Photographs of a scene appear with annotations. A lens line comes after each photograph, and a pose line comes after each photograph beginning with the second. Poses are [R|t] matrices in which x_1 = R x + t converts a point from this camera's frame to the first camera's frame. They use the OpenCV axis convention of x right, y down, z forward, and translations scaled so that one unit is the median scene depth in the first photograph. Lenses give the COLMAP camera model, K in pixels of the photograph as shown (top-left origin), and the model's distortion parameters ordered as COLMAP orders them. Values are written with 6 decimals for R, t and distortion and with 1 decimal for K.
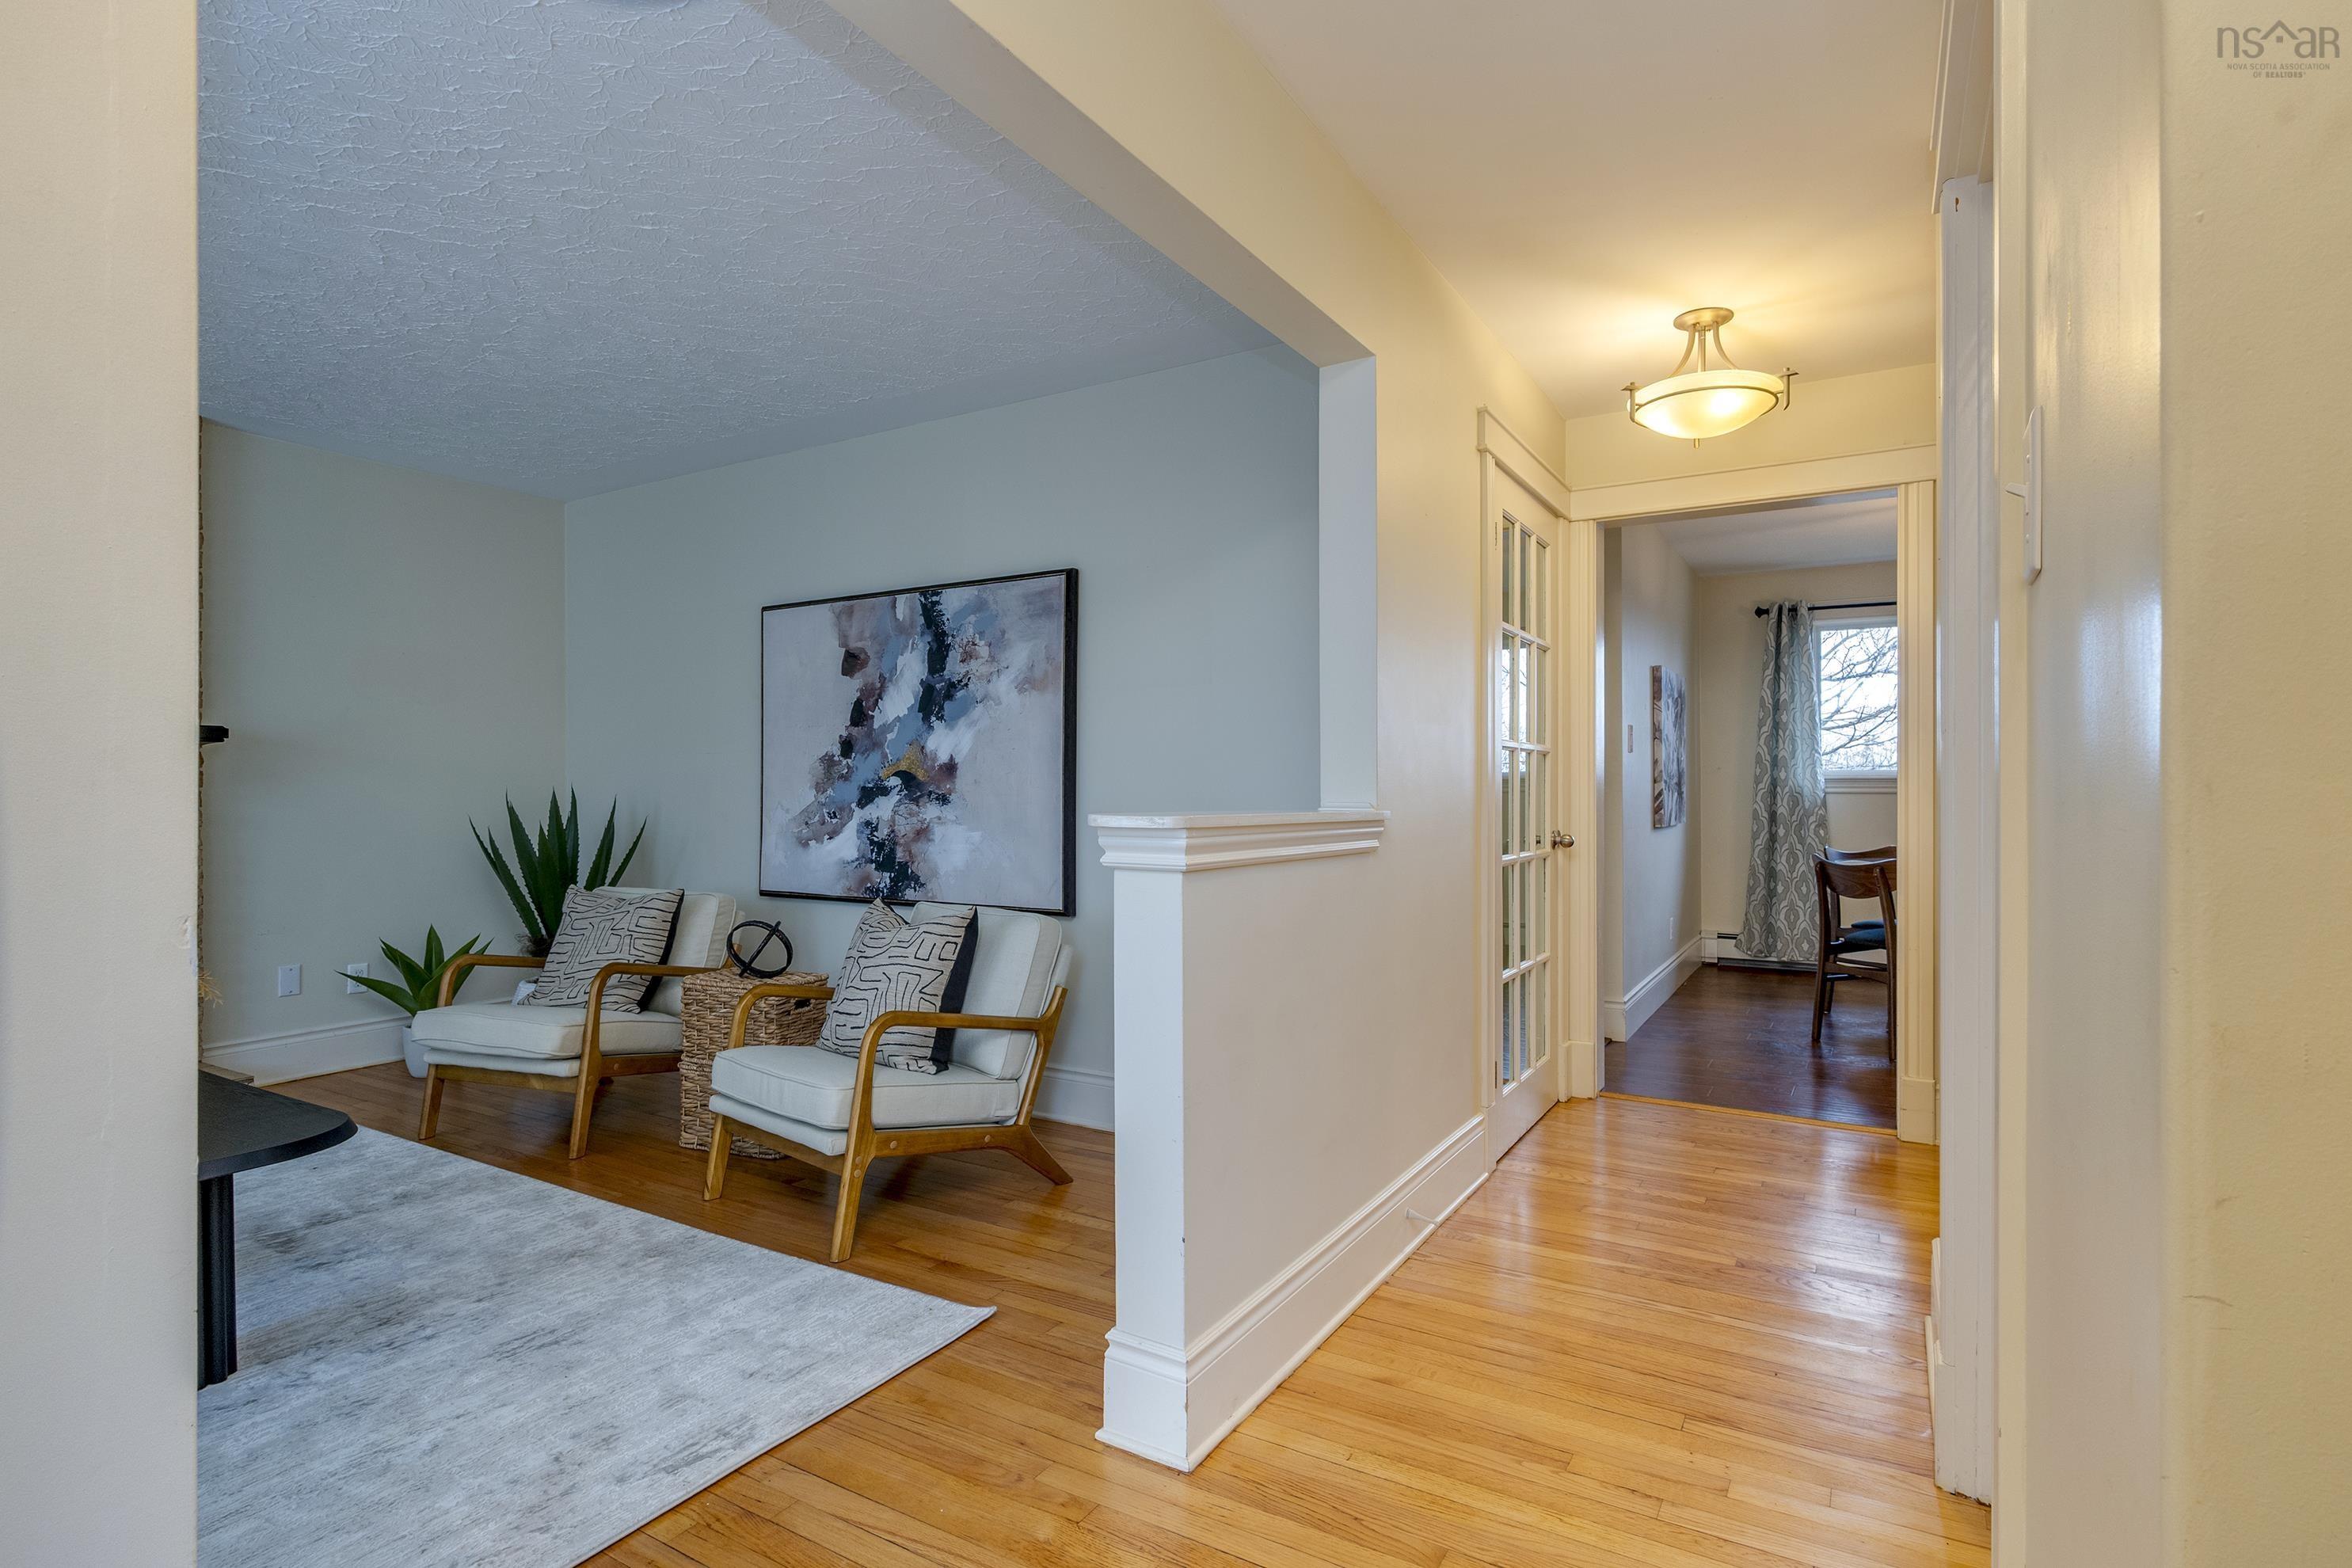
lens RADIAL K [[1171.6, 0, 1189.3], [0, 1171.6, 787.5], [0, 0, 1]] dist [0.001005, 0.002217]
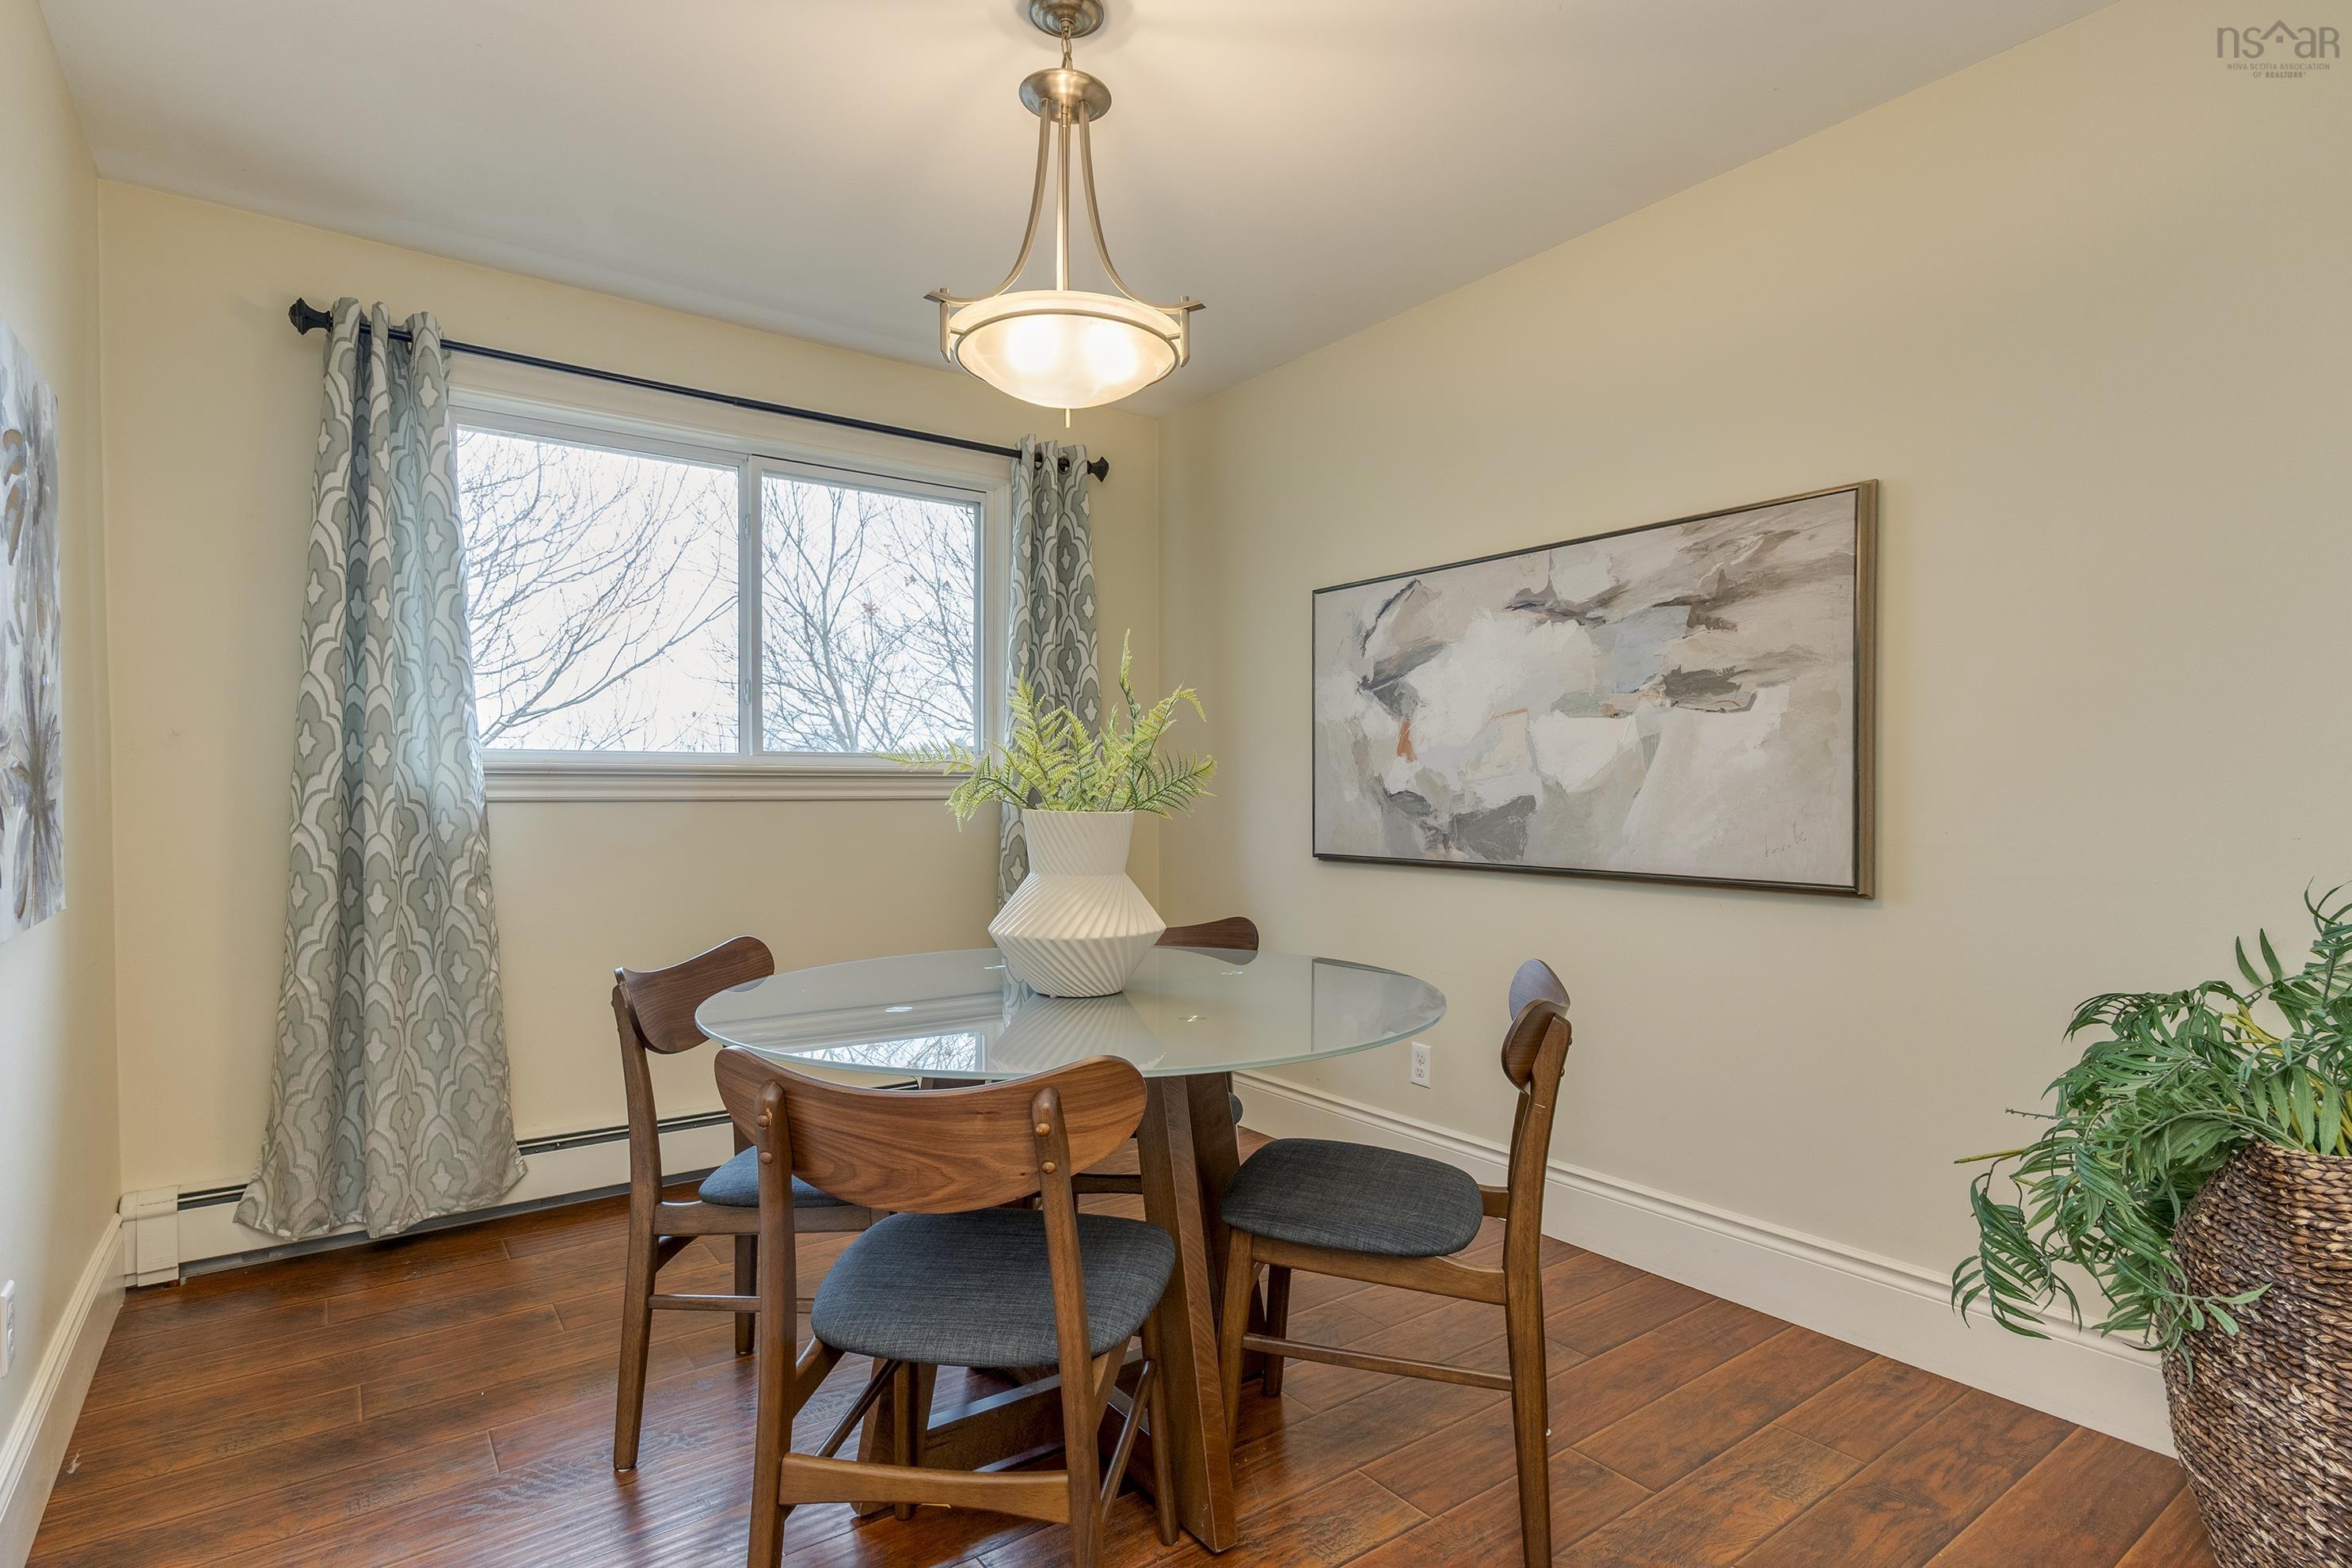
lens RADIAL K [[1180.9, 0, 1180.3], [0, 1180.9, 810.6], [0, 0, 1]] dist [0.000757, 0.000325]
pose [[0.393456, -0.014122, 0.919235, 0.251732], [-0.000915, 0.999875, 0.015753, 0.001185], [-0.919343, -0.007039, 0.393394, 0.603291]]
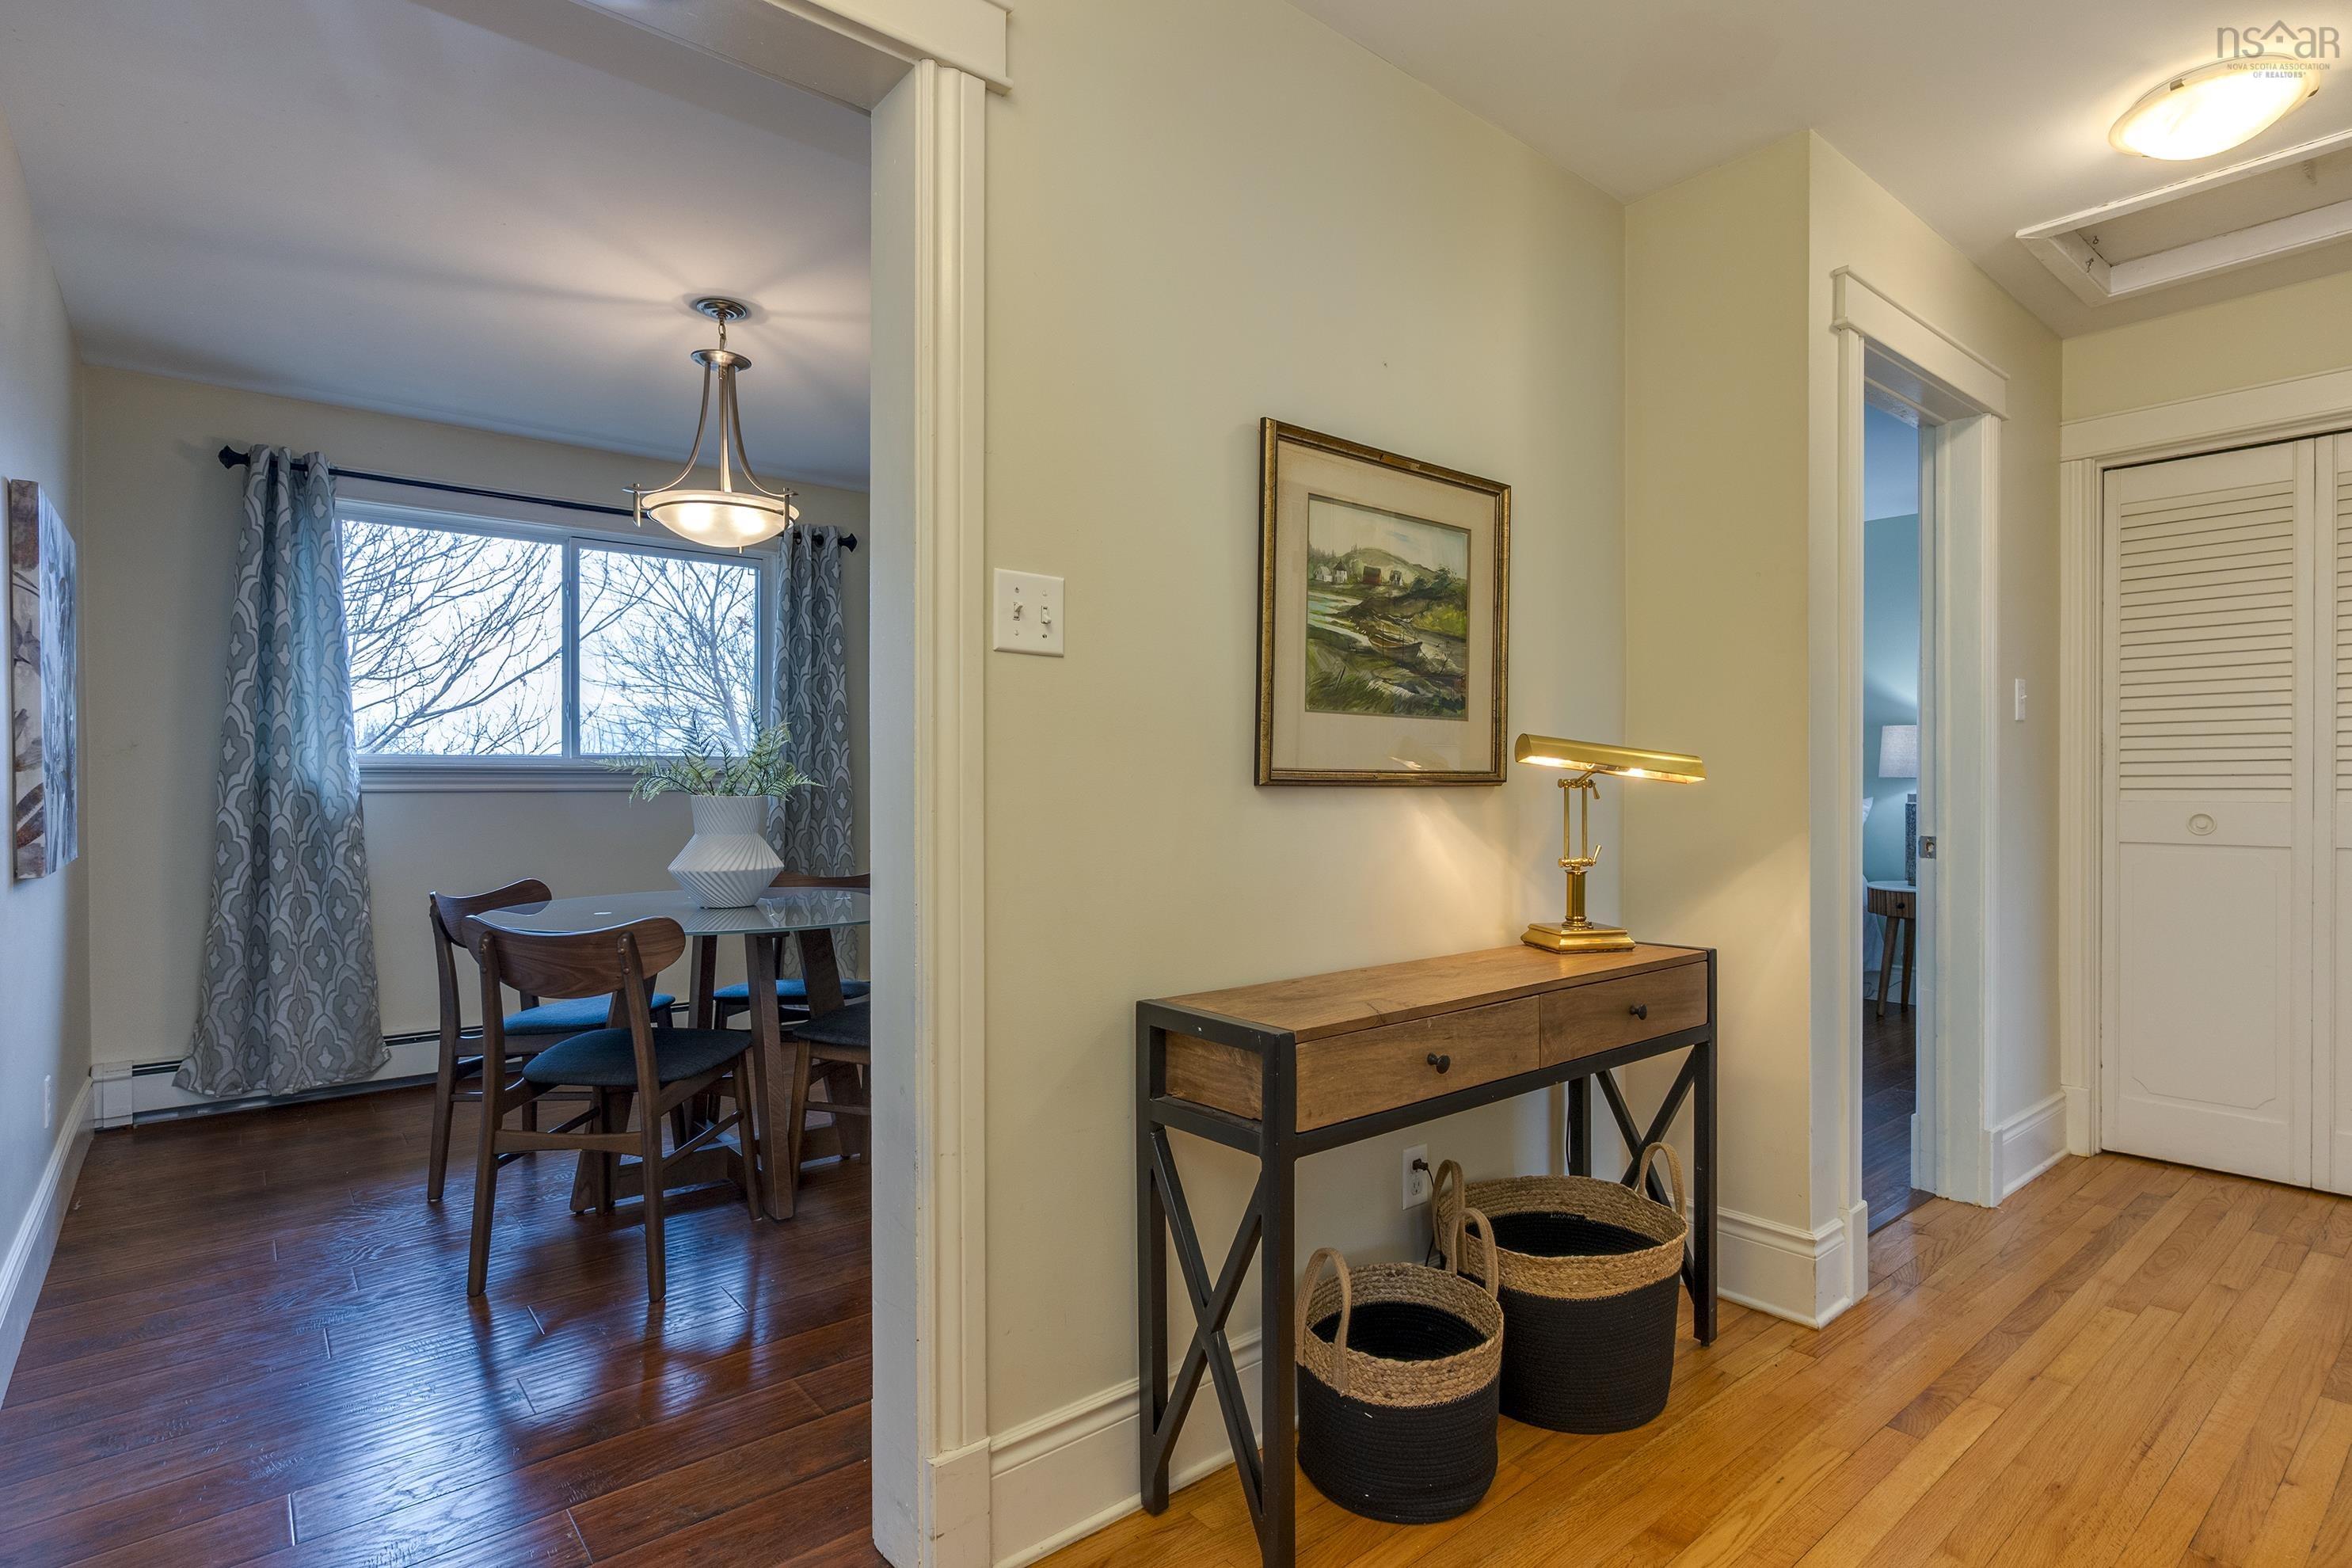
lens RADIAL K [[1171.6, 0, 1189.3], [0, 1171.6, 787.5], [0, 0, 1]] dist [0.001005, 0.002217]
pose [[0.337131, -0.002643, 0.941454, 0.127900], [0.000743, 0.999996, 0.002542, 0.001265], [-0.941457, -0.000158, 0.337132, 0.407509]]
